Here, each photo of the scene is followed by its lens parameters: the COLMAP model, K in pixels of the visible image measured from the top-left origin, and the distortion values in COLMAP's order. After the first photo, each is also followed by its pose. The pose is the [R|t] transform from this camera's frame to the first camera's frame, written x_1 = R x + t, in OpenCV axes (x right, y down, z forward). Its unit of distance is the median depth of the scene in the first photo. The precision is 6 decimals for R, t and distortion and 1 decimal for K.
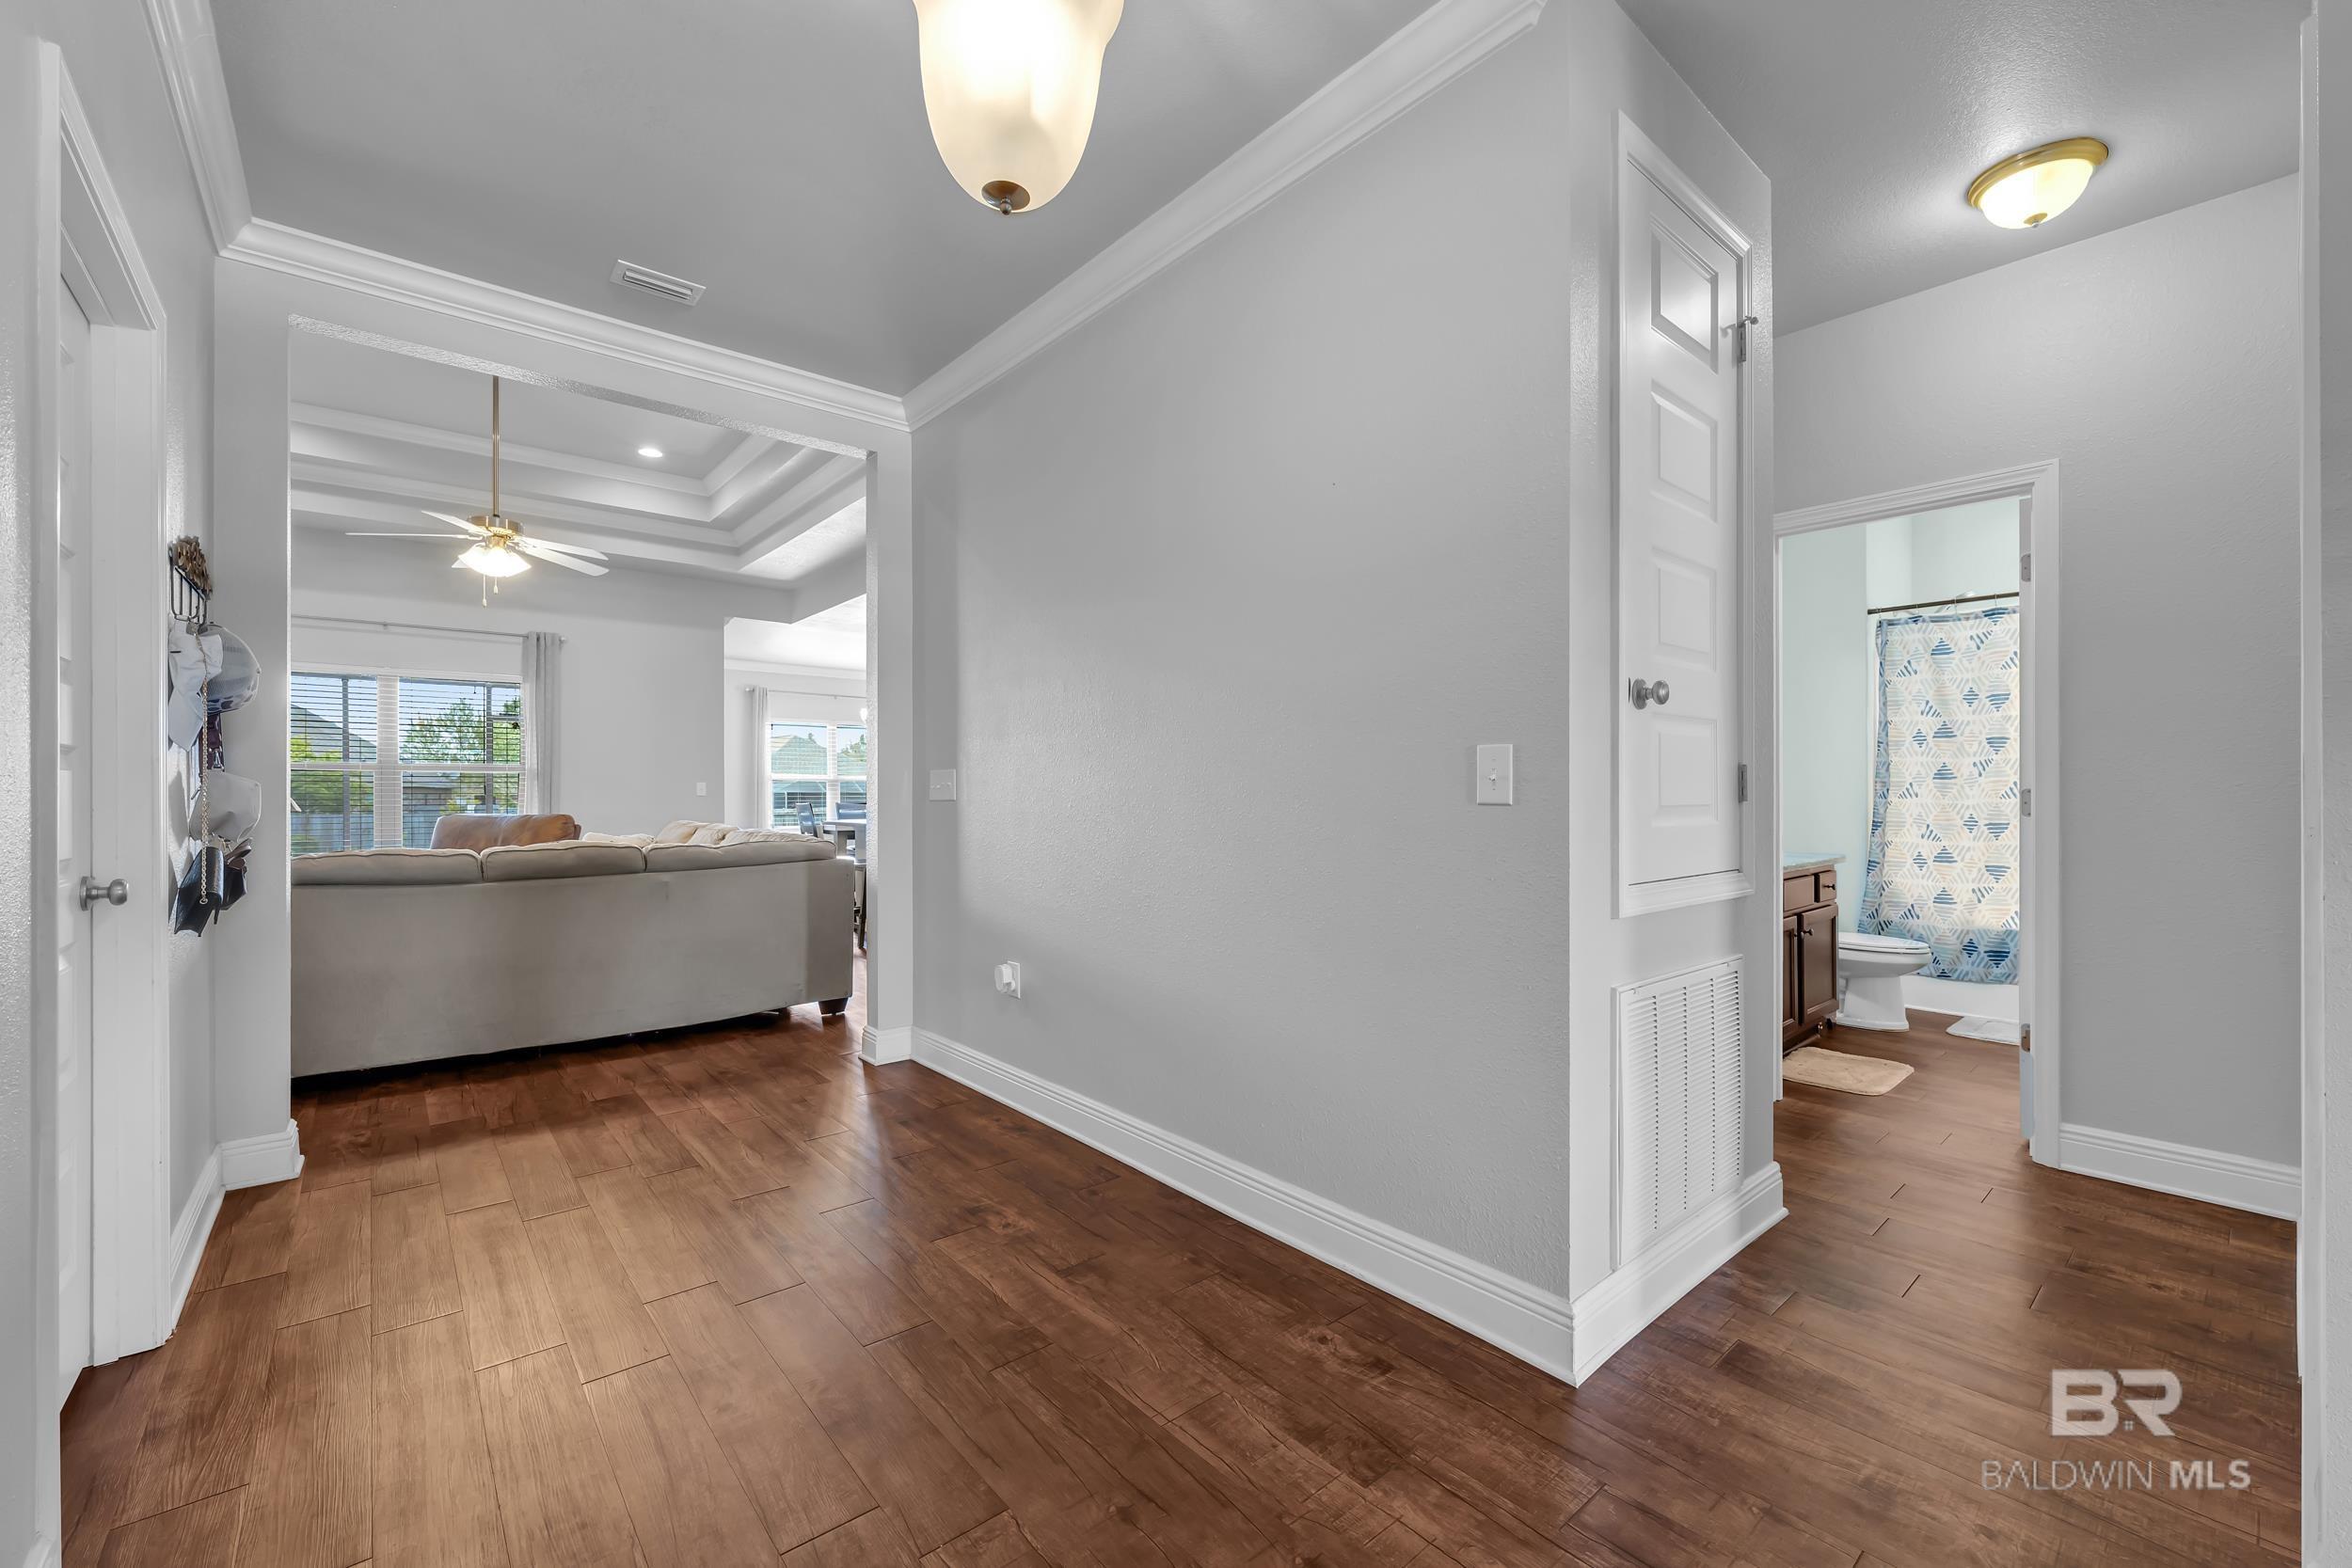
lens RADIAL K [[948.3, 0, 1195.6], [0, 948.3, 793.1], [0, 0, 1]] dist [0.000433, -0.000506]
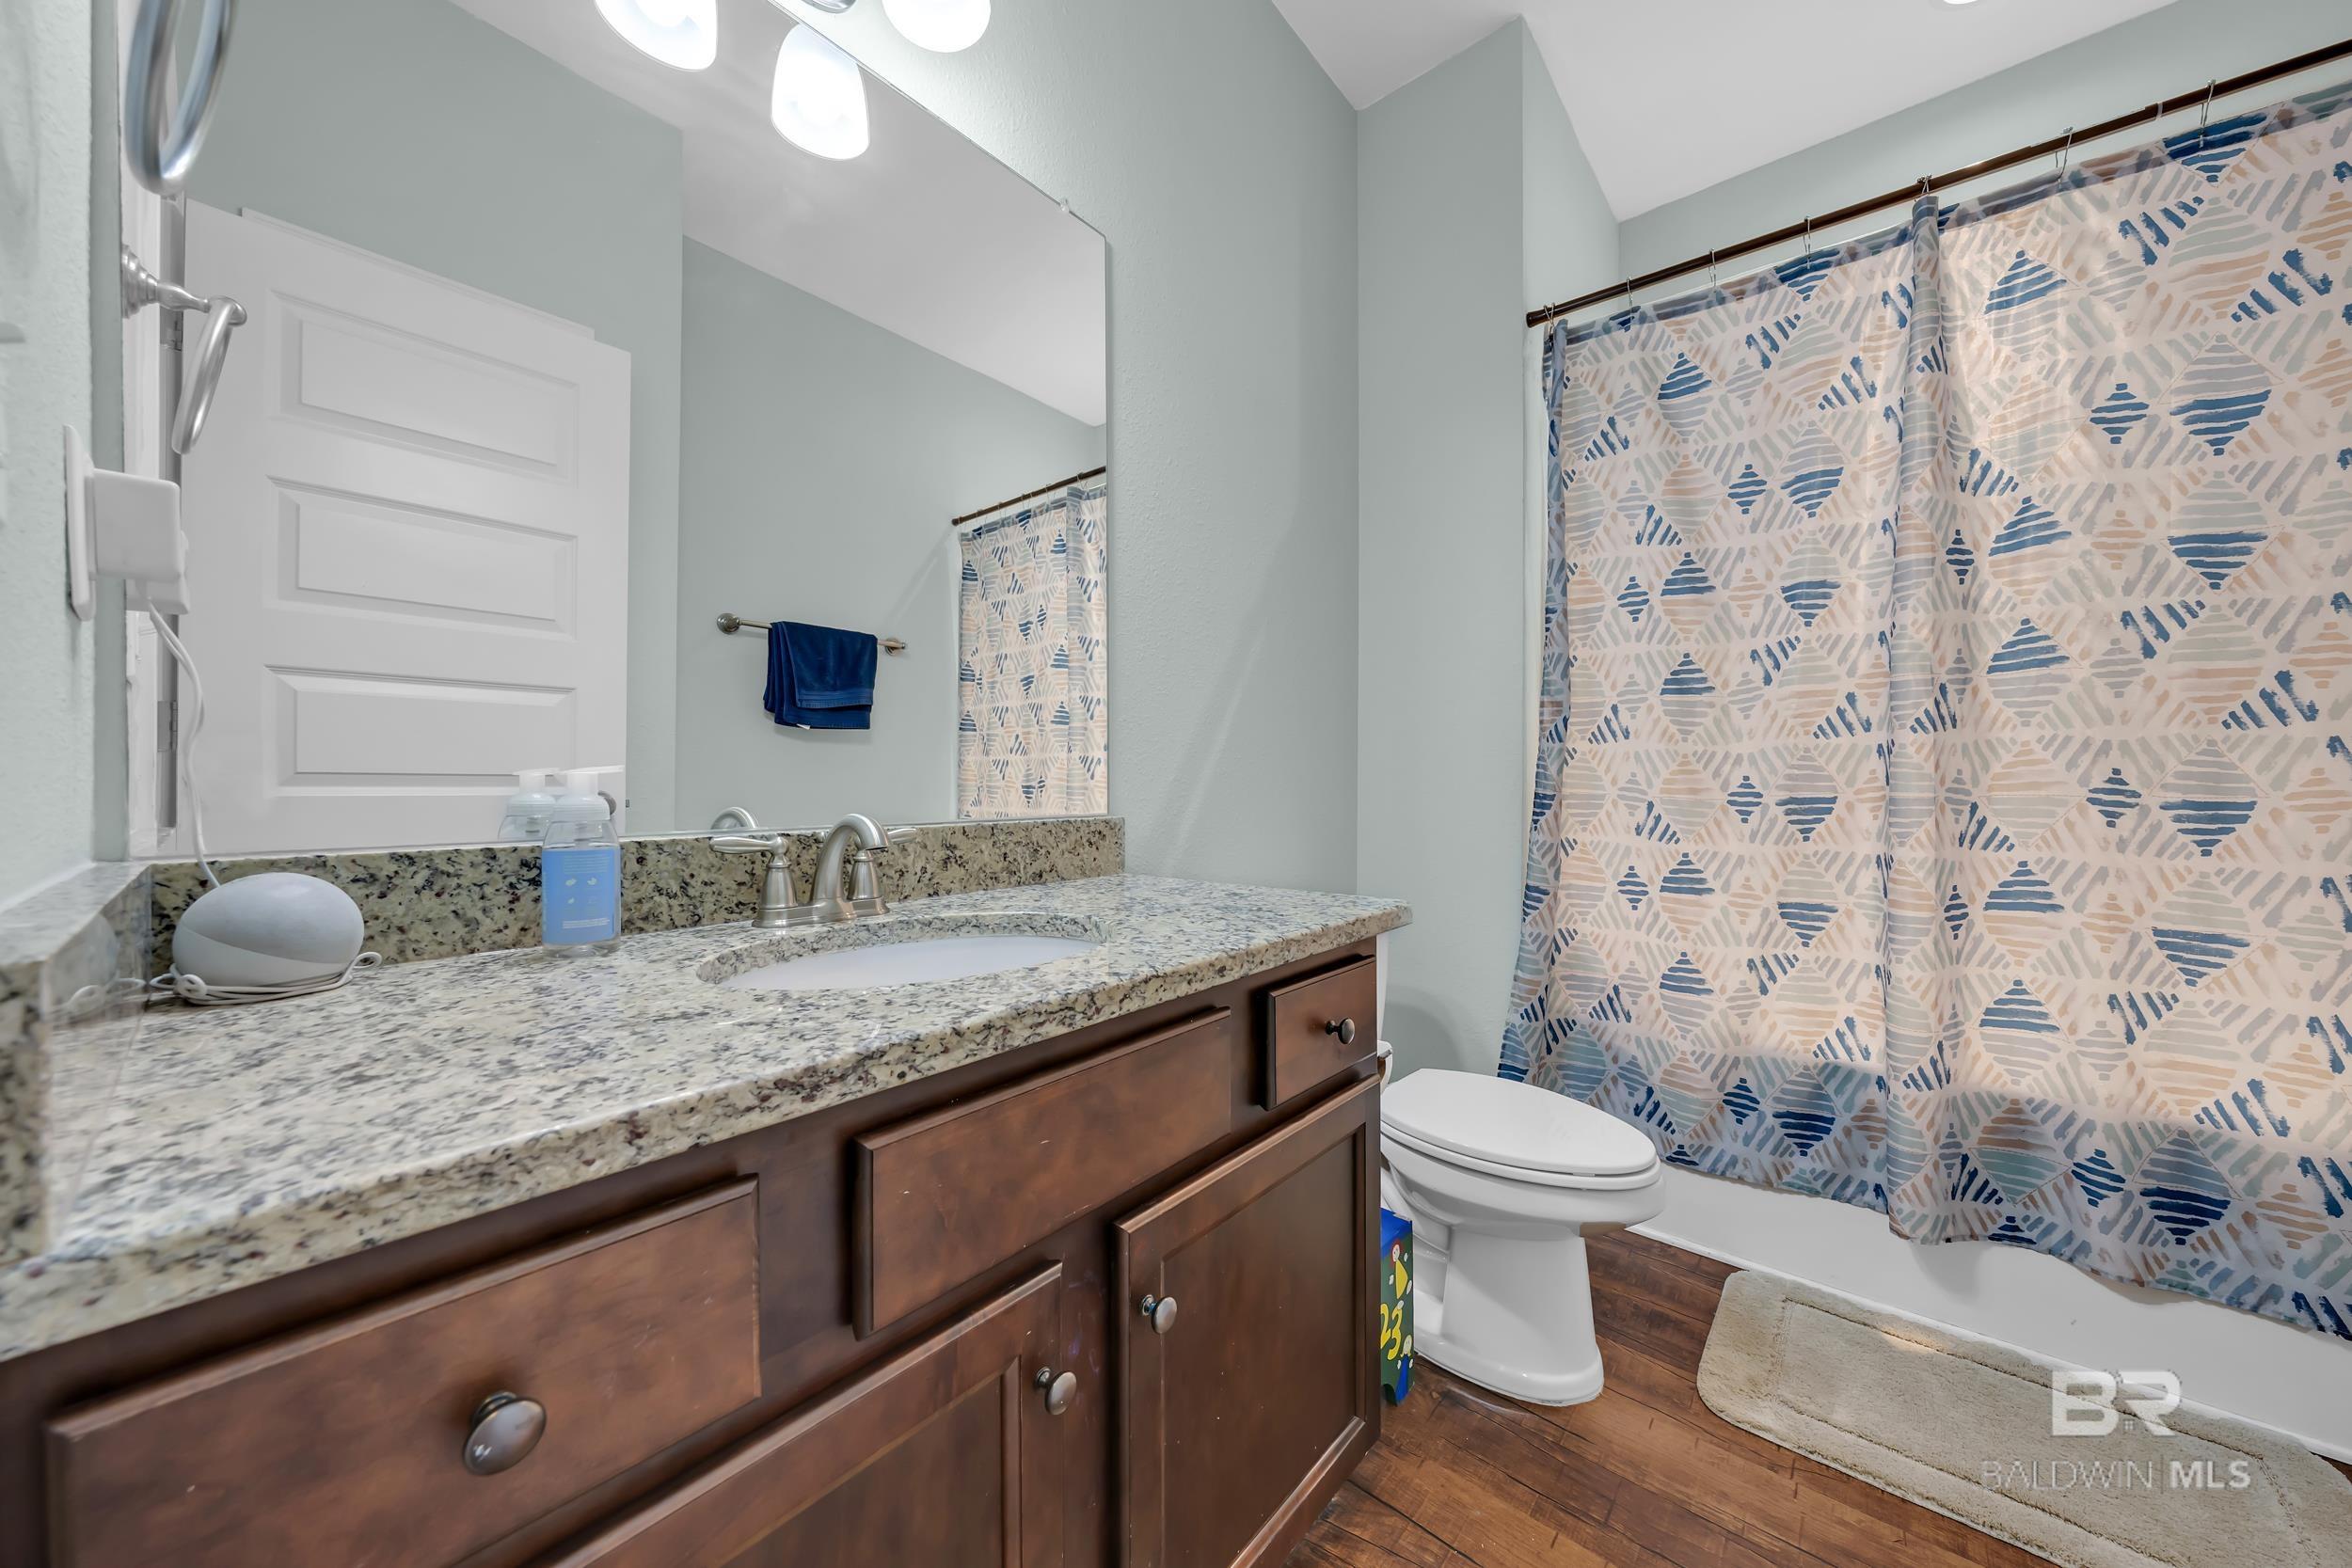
lens RADIAL K [[875.3, 0, 1155.3], [0, 875.3, 781.0], [0, 0, 1]] dist [-0.005716, 0.000097]
pose [[0.986733, 0.006510, 0.162220, 0.493431], [-0.006097, 0.999977, -0.003044, 0.026156], [-0.162236, 0.002014, 0.986750, 0.654403]]
